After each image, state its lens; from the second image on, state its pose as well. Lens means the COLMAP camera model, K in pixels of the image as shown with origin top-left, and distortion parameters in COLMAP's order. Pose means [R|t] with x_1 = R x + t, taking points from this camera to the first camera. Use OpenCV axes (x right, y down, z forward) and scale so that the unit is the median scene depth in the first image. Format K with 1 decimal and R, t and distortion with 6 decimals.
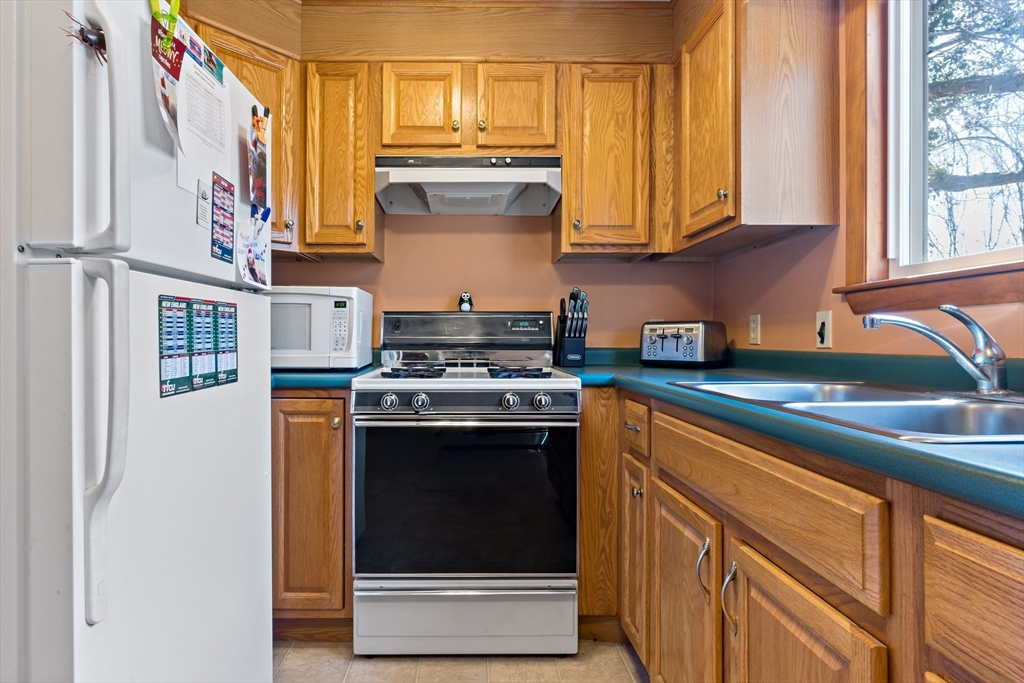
lens RADIAL K [[537.2, 0, 519.3], [0, 537.2, 361.7], [0, 0, 1]] dist [-0.003251, 0.000150]
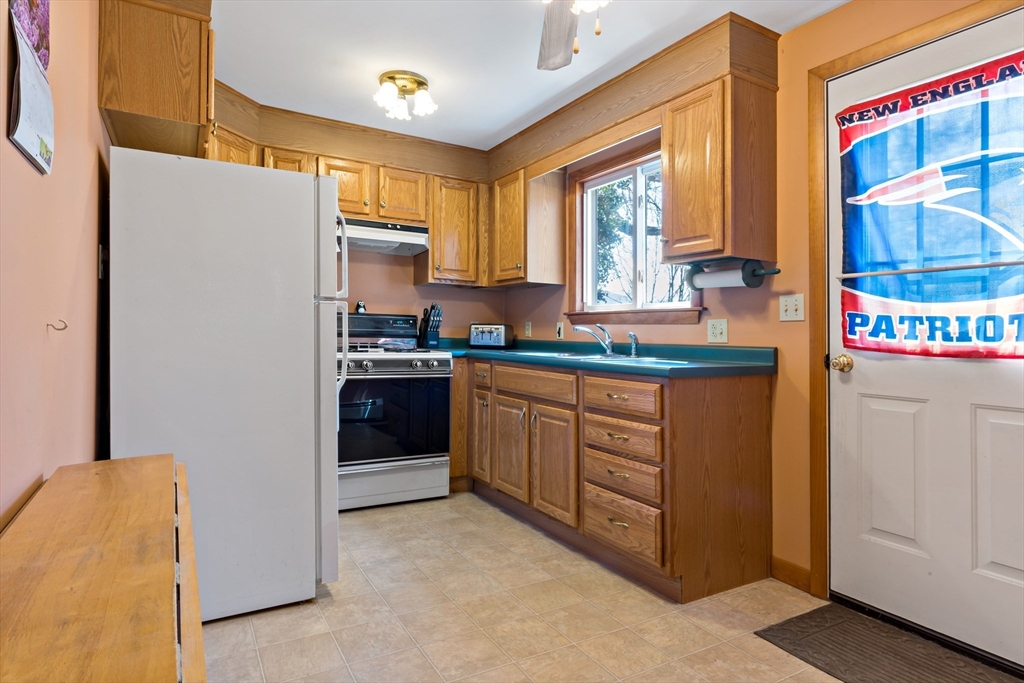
lens RADIAL K [[567.8, 0, 511.5], [0, 567.8, 345.6], [0, 0, 1]] dist [-0.000951, -0.000139]
pose [[0.901344, 0.010459, 0.432977, -0.508550], [-0.003055, 0.999837, -0.017792, 0.035642], [-0.433093, 0.014714, 0.901229, -0.832215]]
